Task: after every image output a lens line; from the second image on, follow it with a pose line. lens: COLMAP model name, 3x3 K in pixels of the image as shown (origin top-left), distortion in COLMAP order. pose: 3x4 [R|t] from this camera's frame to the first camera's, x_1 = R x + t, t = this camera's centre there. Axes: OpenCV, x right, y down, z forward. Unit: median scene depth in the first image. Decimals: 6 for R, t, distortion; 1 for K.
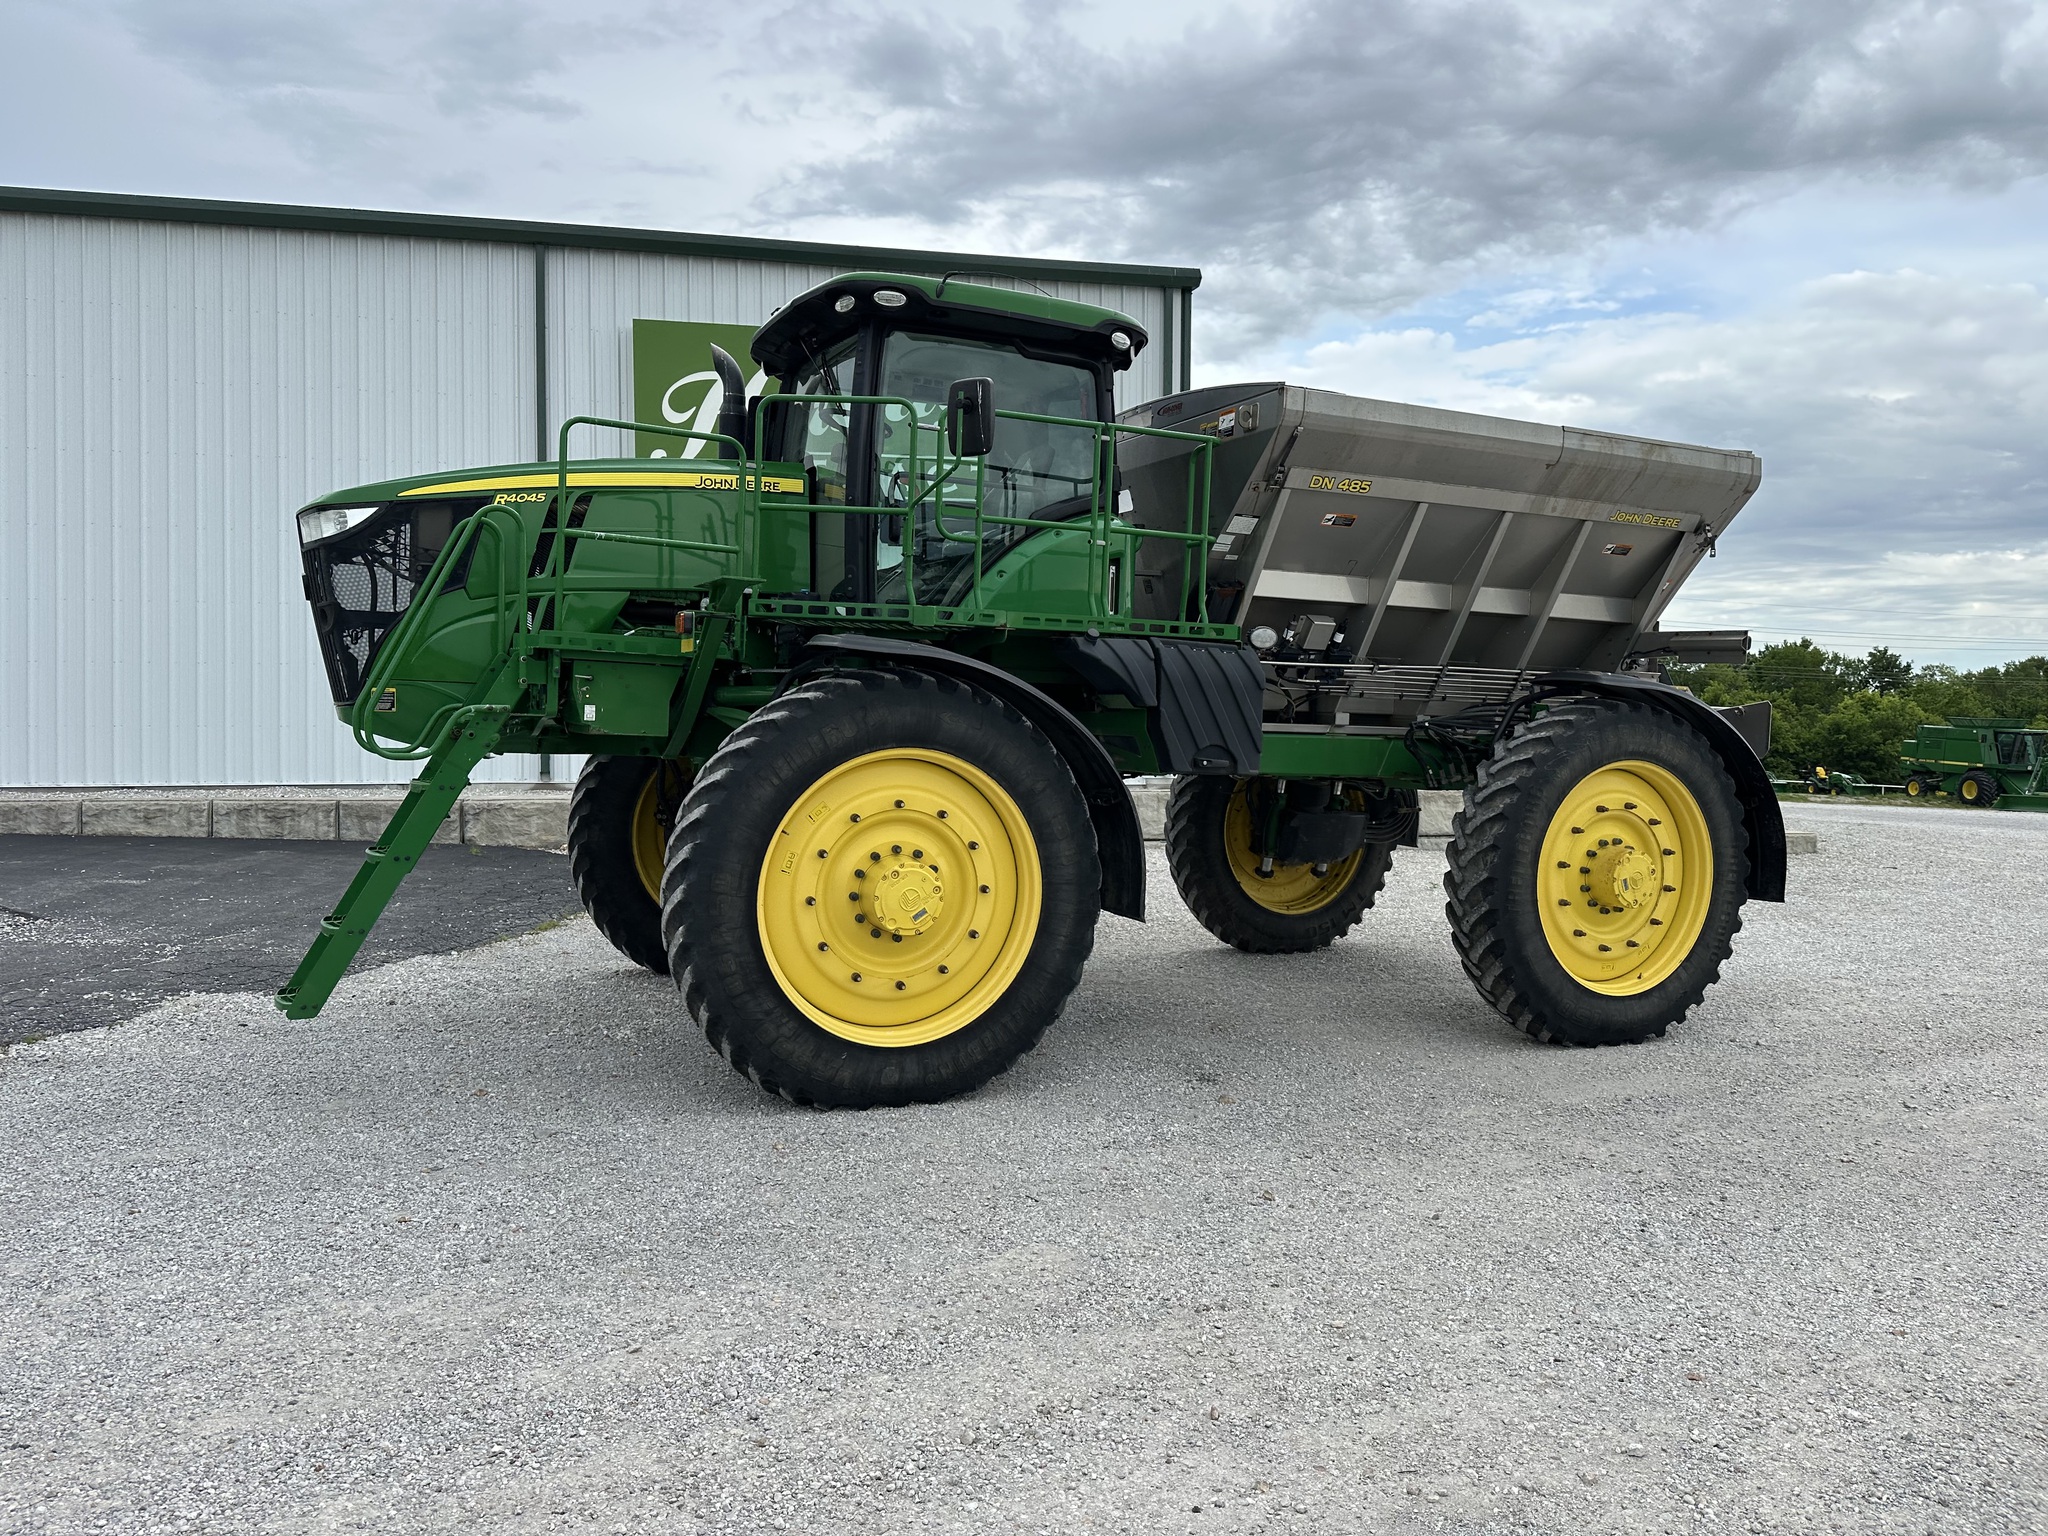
lens RADIAL K [[1437.1, 0, 1013.8], [0, 1437.1, 729.5], [0, 0, 1]] dist [0.041504, -0.050864]
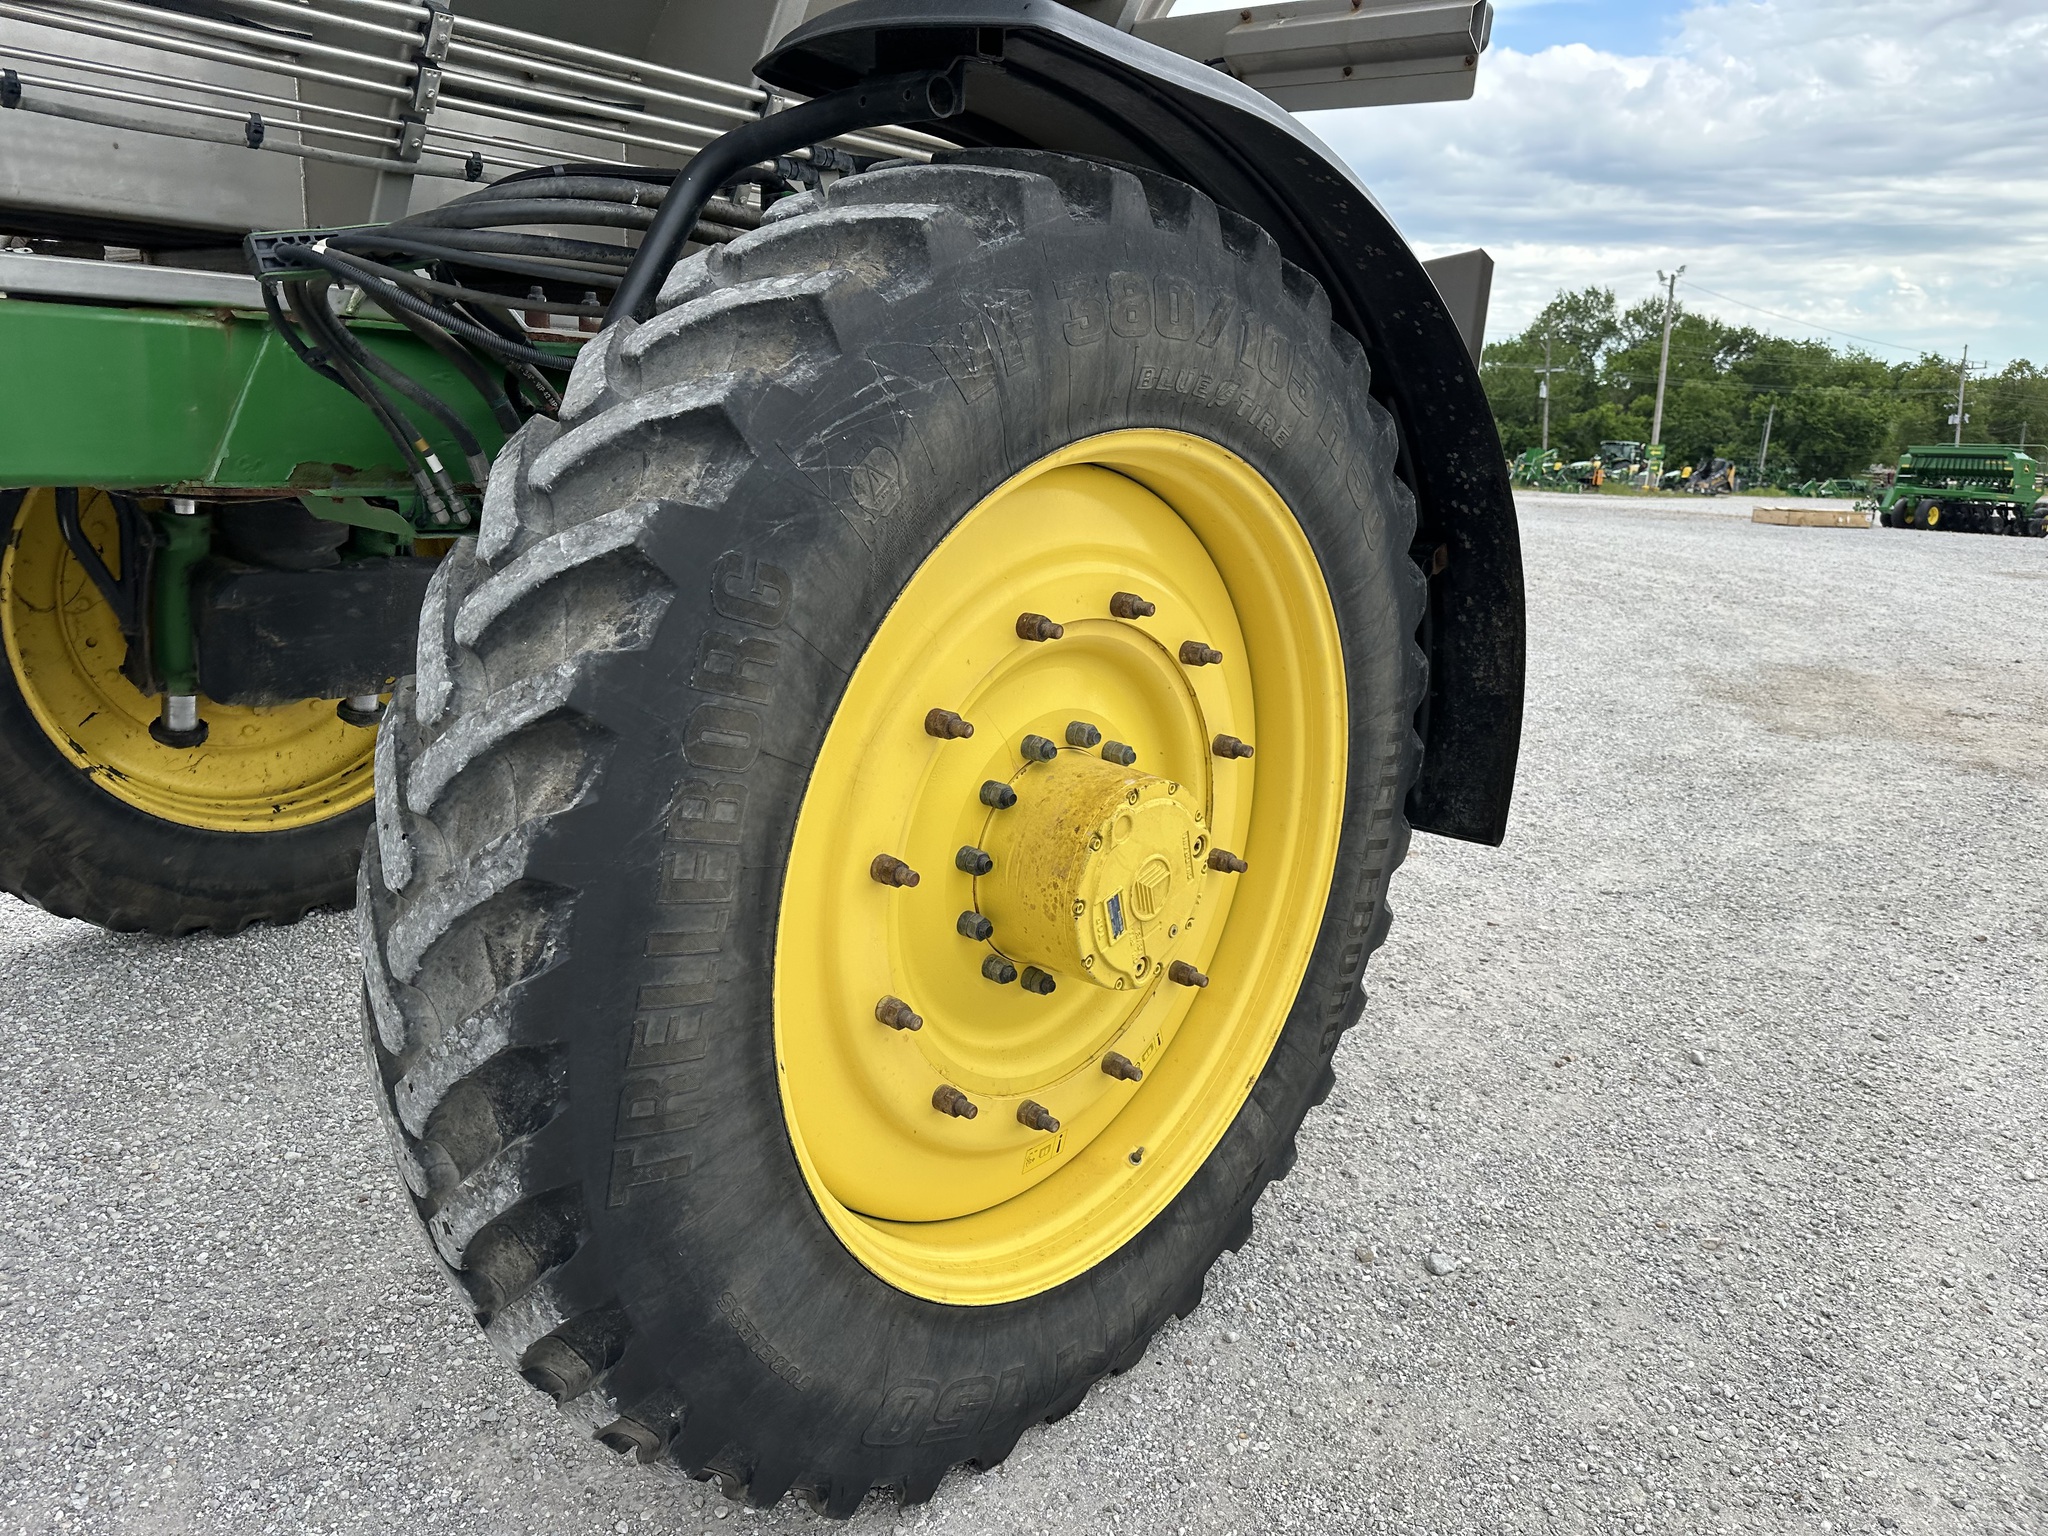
lens RADIAL K [[1437.1, 0, 1012.3], [0, 1437.1, 751.6], [0, 0, 1]] dist [0.041504, -0.050864]
pose [[0.919749, -0.078947, 0.384485, 0.301438], [-0.013883, 0.972407, 0.232876, 0.017995], [-0.392261, -0.219526, 0.893275, 0.764973]]
